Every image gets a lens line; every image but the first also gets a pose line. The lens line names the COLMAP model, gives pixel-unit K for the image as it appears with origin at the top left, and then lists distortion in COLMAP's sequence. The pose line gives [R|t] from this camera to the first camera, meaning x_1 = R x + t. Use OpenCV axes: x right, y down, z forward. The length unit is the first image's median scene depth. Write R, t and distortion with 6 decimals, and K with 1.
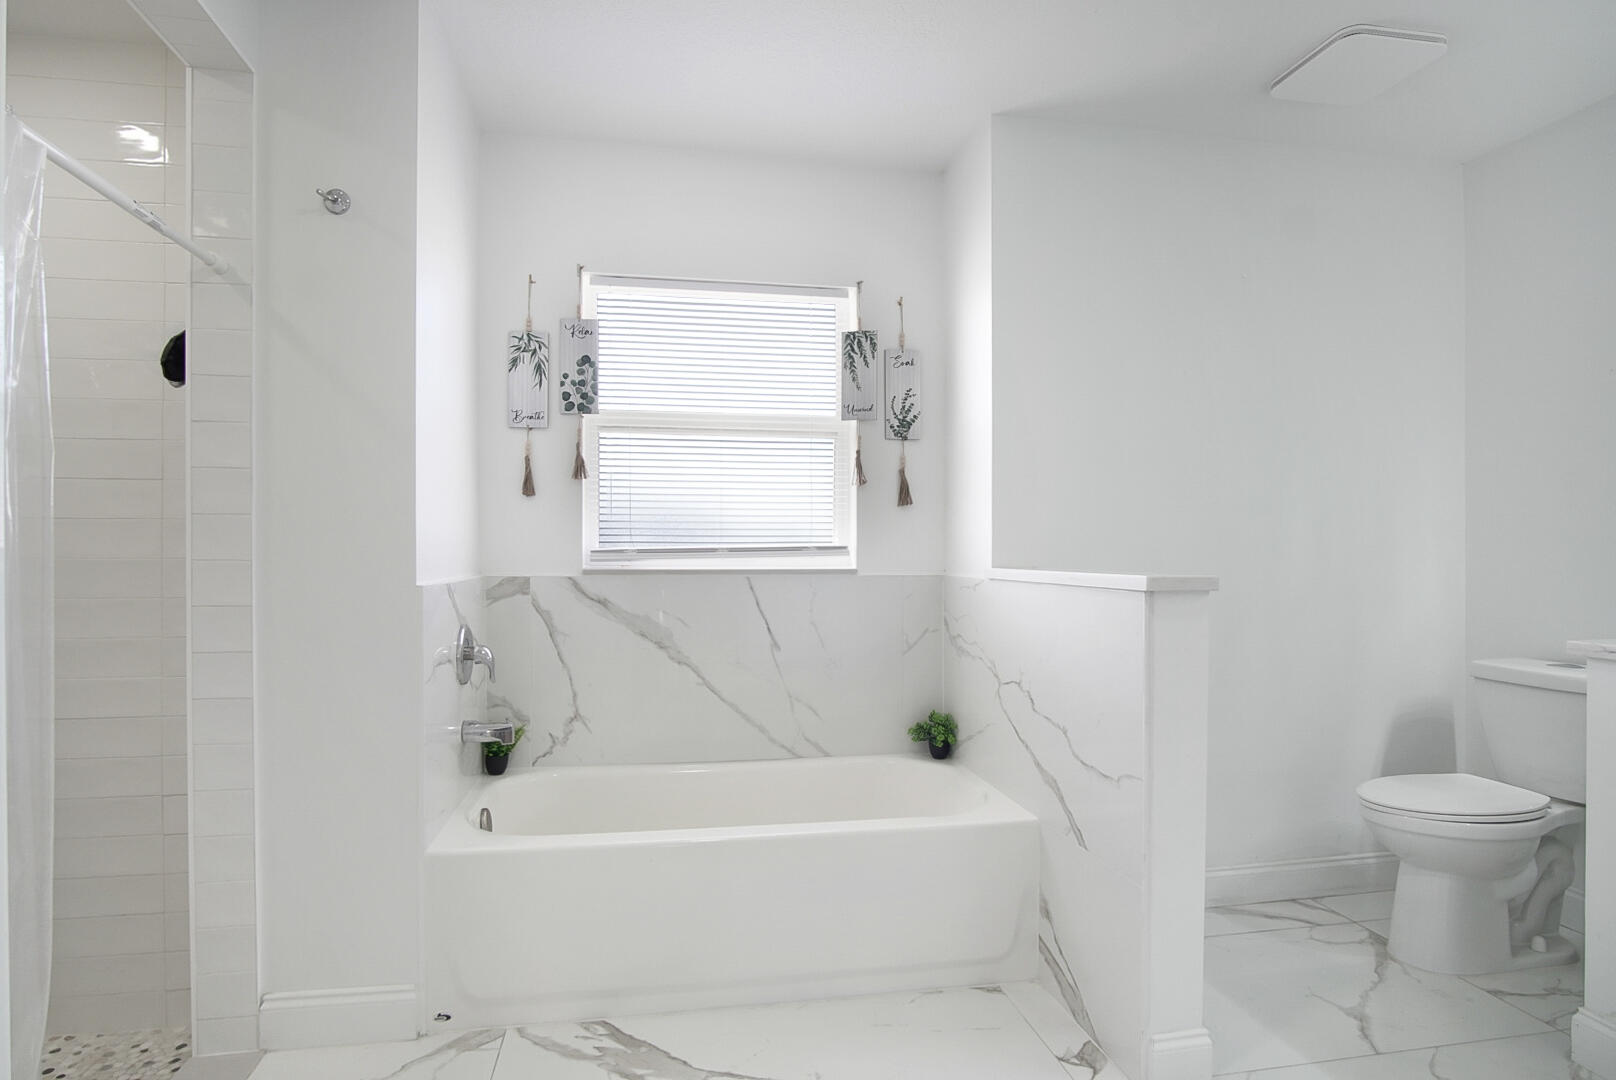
lens RADIAL K [[899.4, 0, 820.3], [0, 899.4, 548.1], [0, 0, 1]] dist [-0.001917, -0.000238]
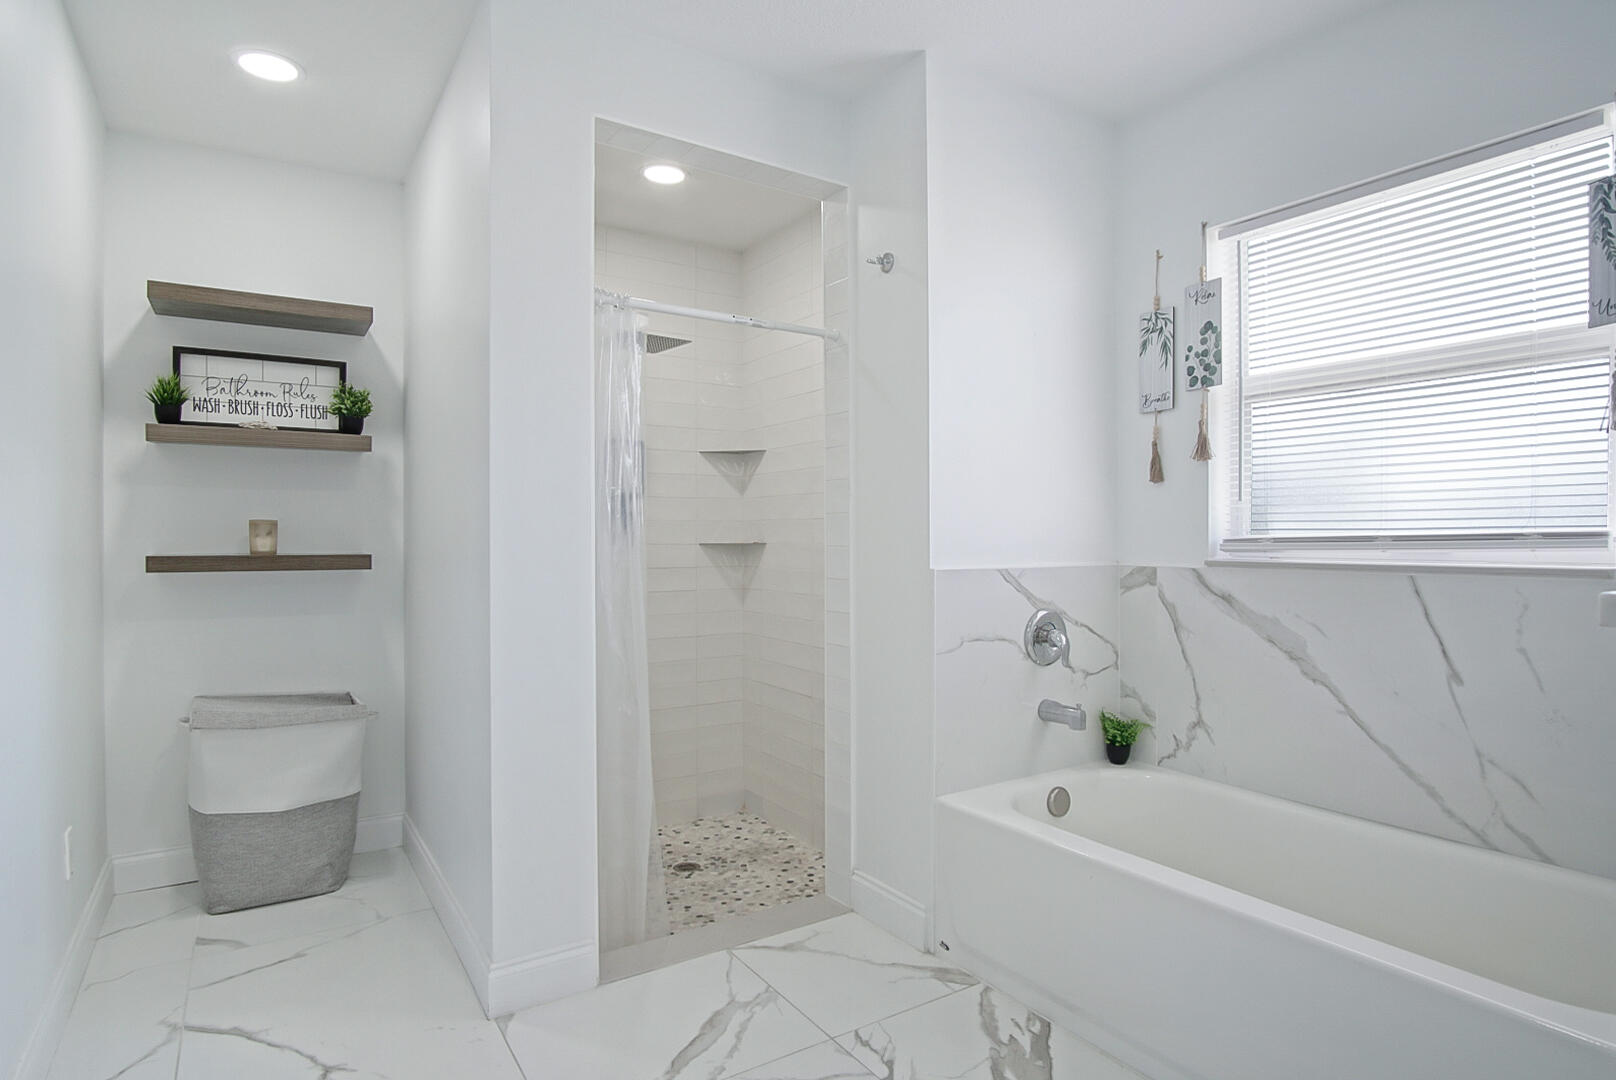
lens RADIAL K [[899.4, 0, 820.3], [0, 899.4, 548.1], [0, 0, 1]] dist [-0.001917, -0.000238]
pose [[0.390428, 0.007914, -0.920600, 0.413397], [0.001044, 0.999959, 0.009039, 0.002665], [0.920633, -0.004490, 0.390403, 0.295005]]
